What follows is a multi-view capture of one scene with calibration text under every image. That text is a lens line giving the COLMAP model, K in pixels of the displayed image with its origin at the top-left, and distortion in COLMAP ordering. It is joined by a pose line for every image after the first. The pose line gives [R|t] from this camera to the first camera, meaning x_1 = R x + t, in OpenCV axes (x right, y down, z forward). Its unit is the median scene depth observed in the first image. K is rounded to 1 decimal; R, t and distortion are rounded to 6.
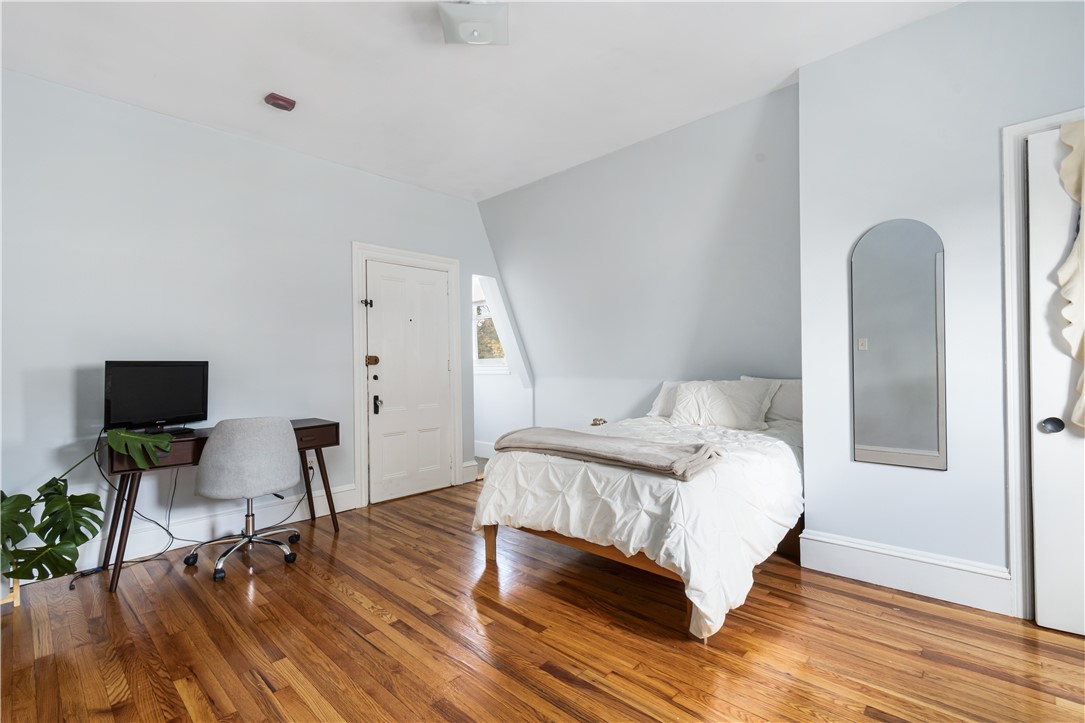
lens RADIAL K [[495.7, 0, 538.5], [0, 495.7, 360.7], [0, 0, 1]] dist [0.001660, 0.000280]
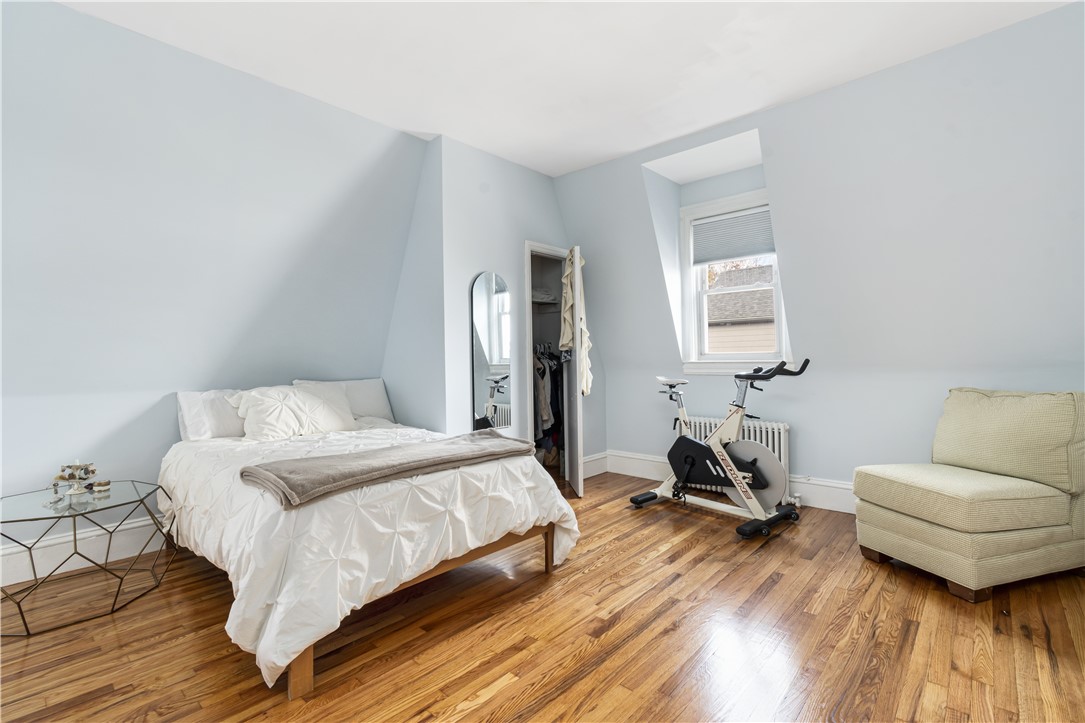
lens RADIAL K [[495.7, 0, 545.4], [0, 495.7, 354.2], [0, 0, 1]] dist [0.001660, 0.000280]
pose [[-0.036020, 0.029294, 0.998922, -0.831088], [0.006772, 0.999554, -0.029068, 0.021304], [-0.999328, 0.005718, -0.036203, 0.870118]]
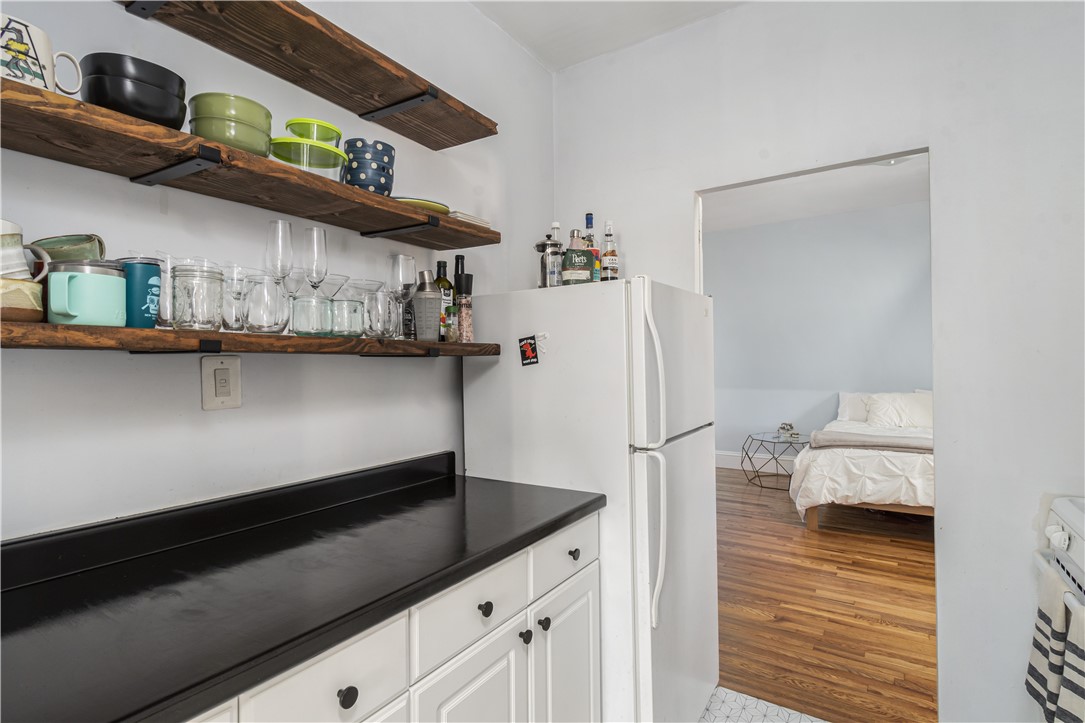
lens RADIAL K [[540.2, 0, 542.7], [0, 540.2, 362.1], [0, 0, 1]] dist [0.005890, -0.005263]
pose [[0.981350, 0.008800, 0.192028, -1.281067], [-0.009994, 0.999936, 0.005254, -0.057448], [-0.191969, -0.007076, 0.981375, -0.321576]]
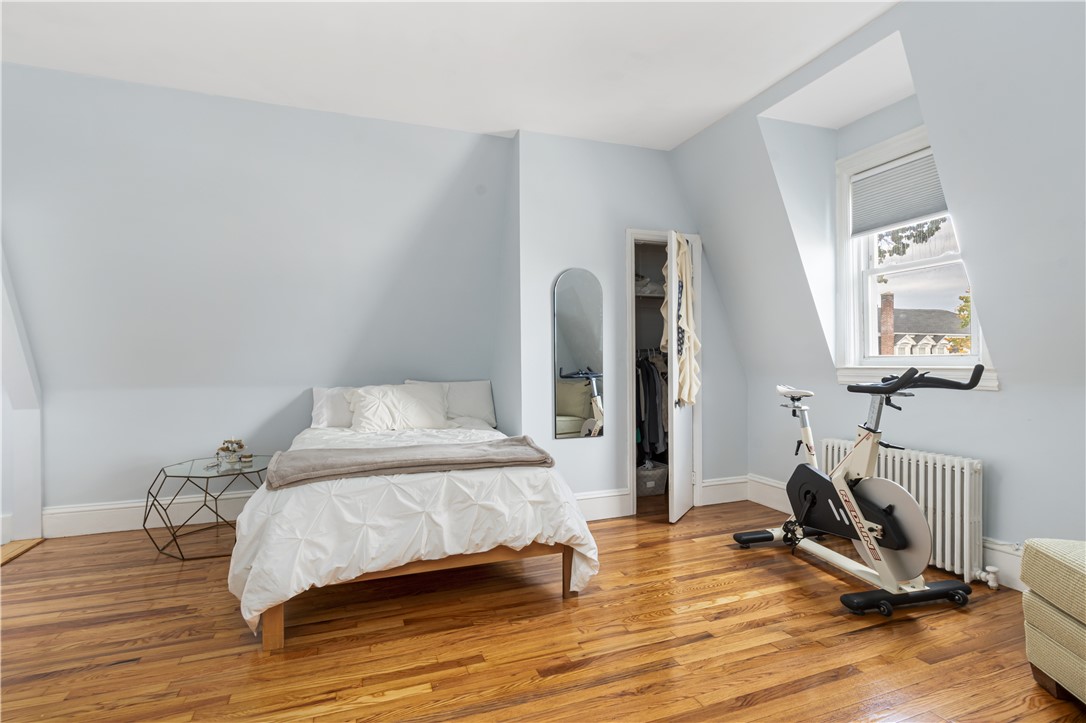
lens RADIAL K [[526.3, 0, 540.6], [0, 526.3, 368.9], [0, 0, 1]] dist [0.004189, 0.001202]
pose [[0.432772, 0.008613, 0.901462, -0.702705], [-0.008109, 0.999951, -0.005661, 0.019577], [-0.901467, -0.004860, 0.432821, 0.426196]]
